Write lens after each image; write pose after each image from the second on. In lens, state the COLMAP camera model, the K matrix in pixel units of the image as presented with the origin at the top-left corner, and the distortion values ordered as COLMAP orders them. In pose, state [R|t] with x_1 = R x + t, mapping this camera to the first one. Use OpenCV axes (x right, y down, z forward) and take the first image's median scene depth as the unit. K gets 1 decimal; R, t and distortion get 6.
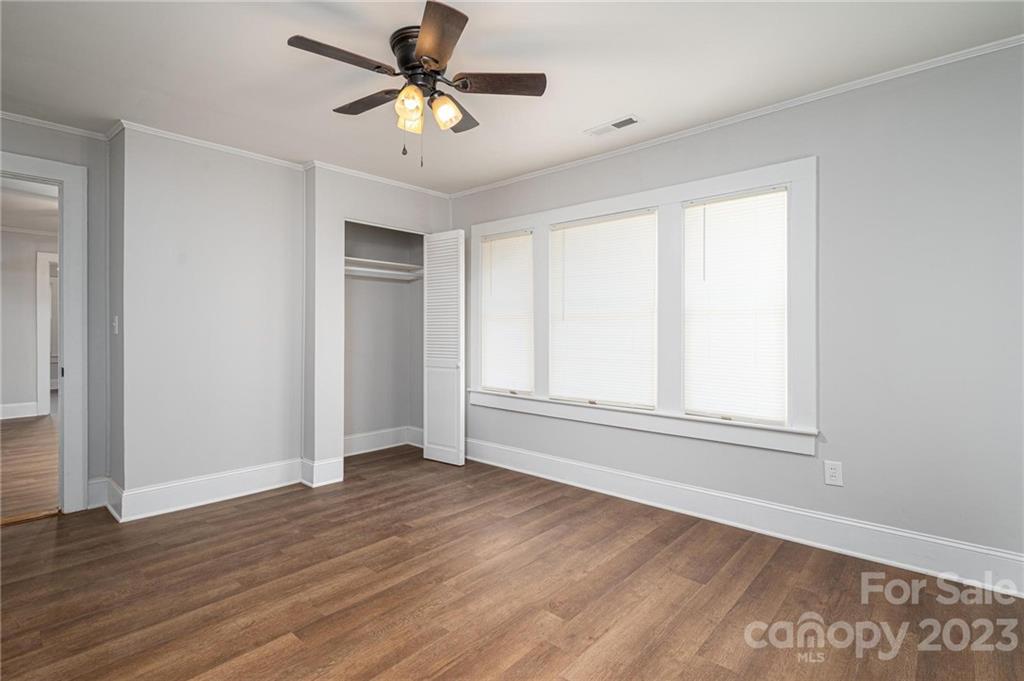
lens RADIAL K [[495.7, 0, 509.4], [0, 495.7, 337.6], [0, 0, 1]] dist [0.001218, 0.000382]
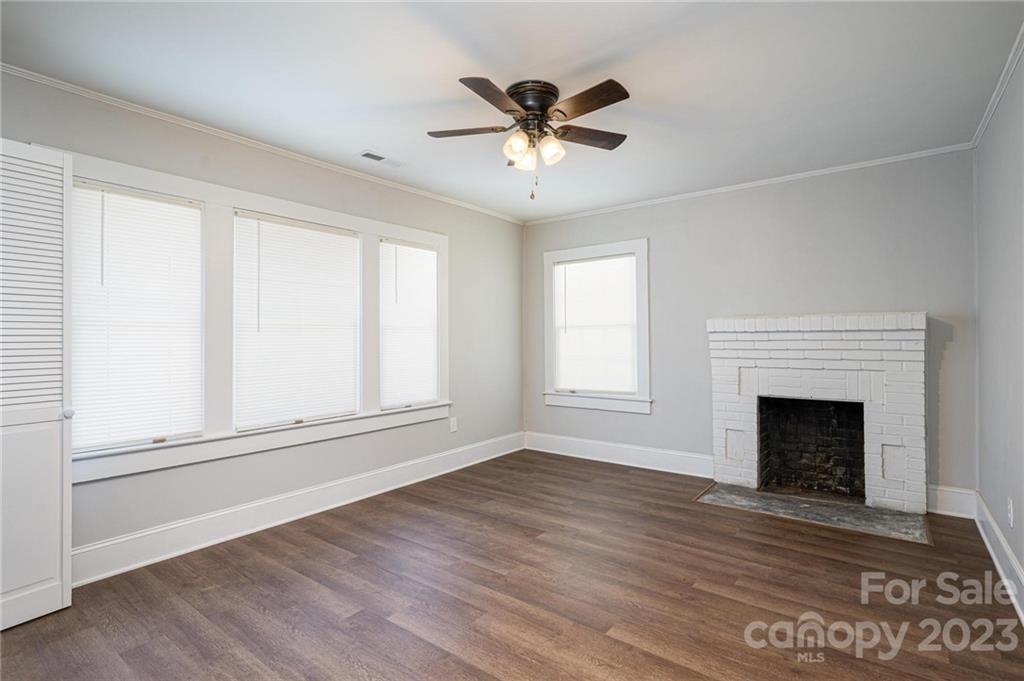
lens RADIAL K [[495.7, 0, 518.2], [0, 495.7, 335.0], [0, 0, 1]] dist [0.001218, 0.000382]
pose [[-0.088150, 0.008976, 0.996067, -0.914201], [0.022304, 0.999726, -0.007036, -0.015760], [-0.995858, 0.021596, -0.088326, 0.789441]]
